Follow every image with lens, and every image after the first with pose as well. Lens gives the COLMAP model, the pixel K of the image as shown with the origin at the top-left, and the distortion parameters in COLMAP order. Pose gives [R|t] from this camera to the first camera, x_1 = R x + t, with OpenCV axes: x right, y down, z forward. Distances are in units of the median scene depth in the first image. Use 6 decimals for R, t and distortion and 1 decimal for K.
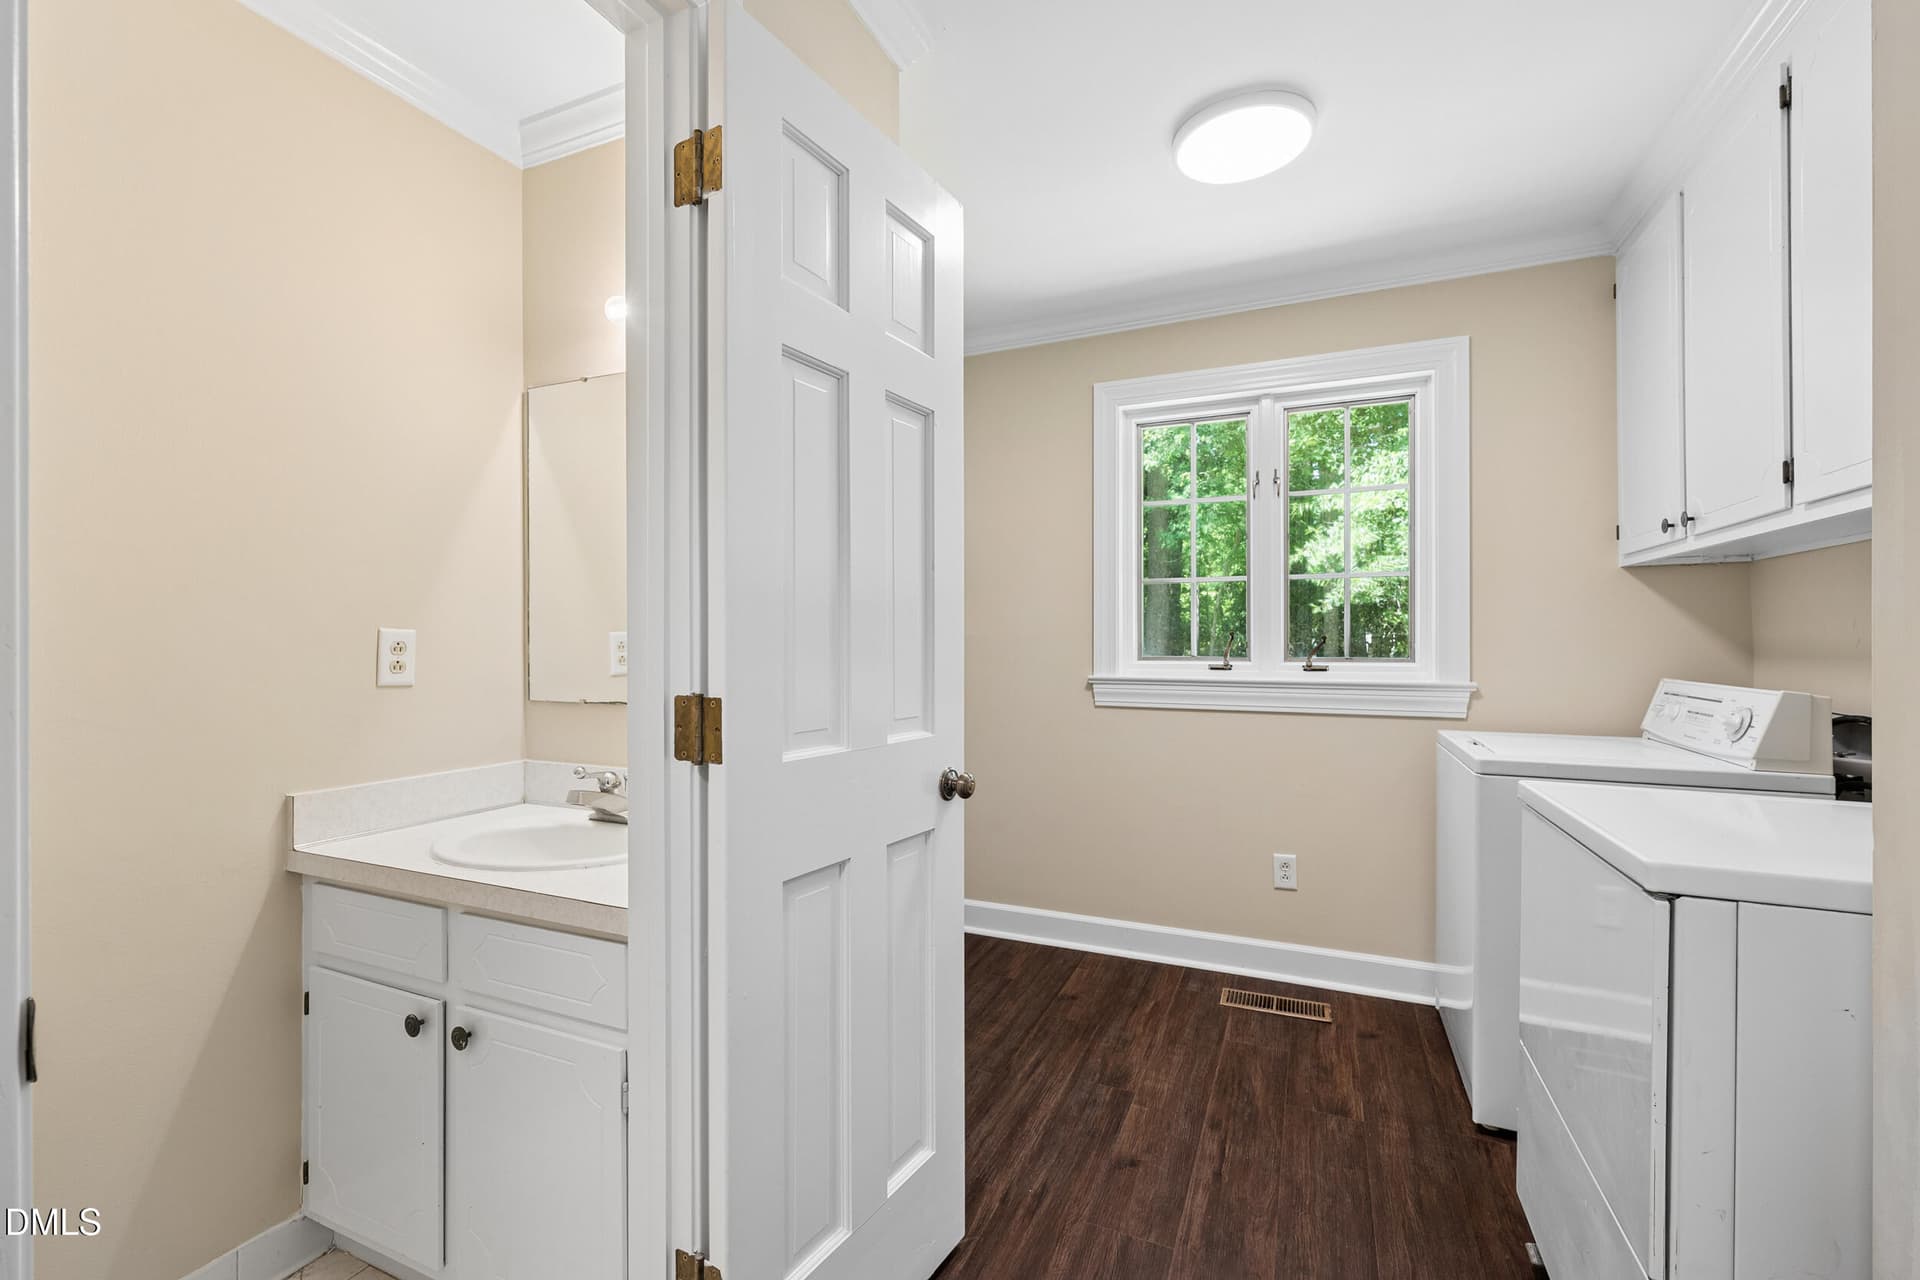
lens RADIAL K [[801.2, 0, 961.7], [0, 801.2, 643.6], [0, 0, 1]] dist [-0.002038, -0.000203]
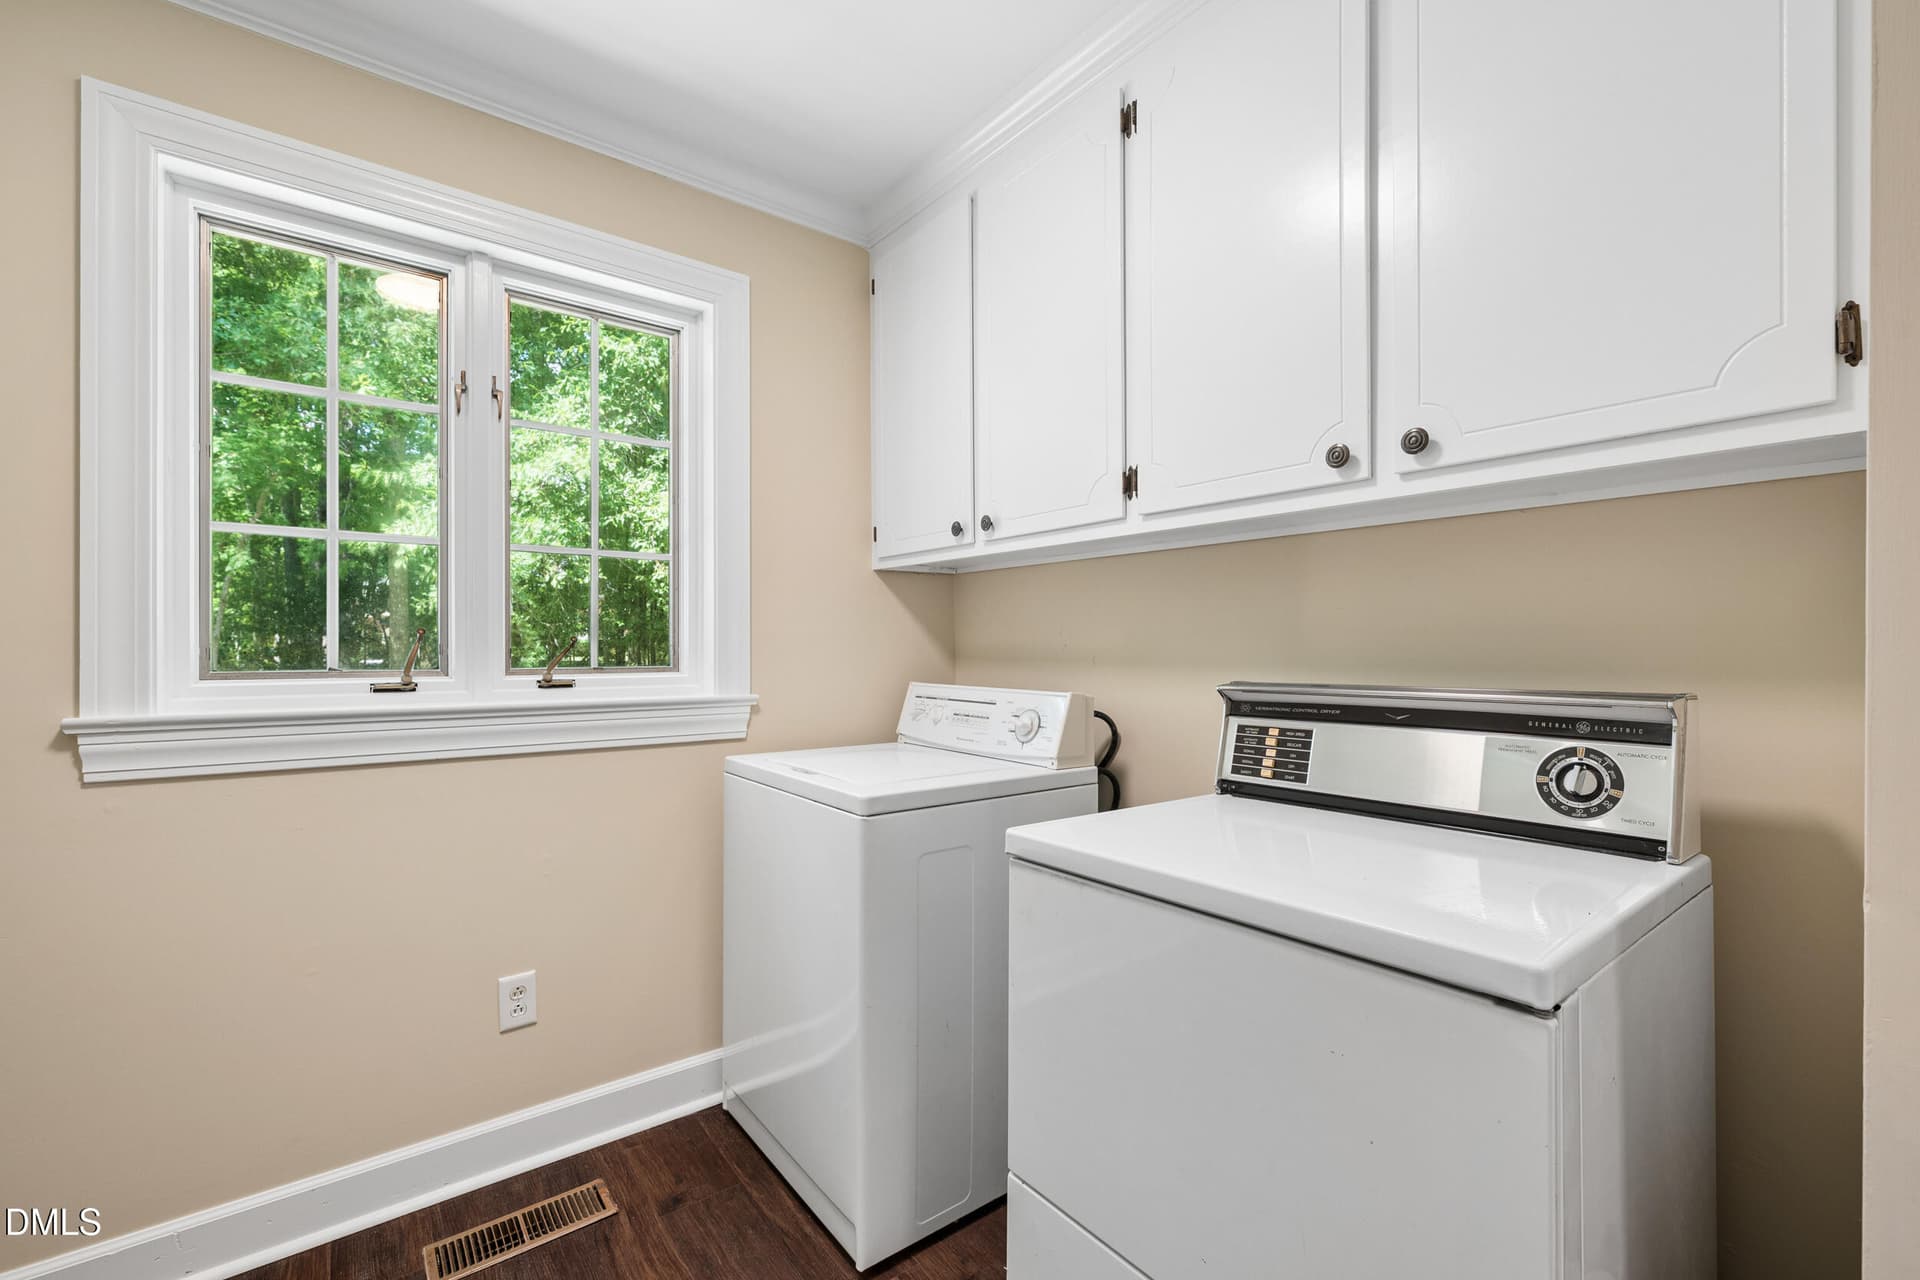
lens RADIAL K [[801.2, 0, 958.8], [0, 801.2, 647.5], [0, 0, 1]] dist [-0.002038, -0.000203]
pose [[0.480303, 0.001995, 0.877100, 0.008834], [-0.000880, 0.999998, -0.001793, 0.000985], [-0.877102, 0.000089, 0.480304, 0.399262]]
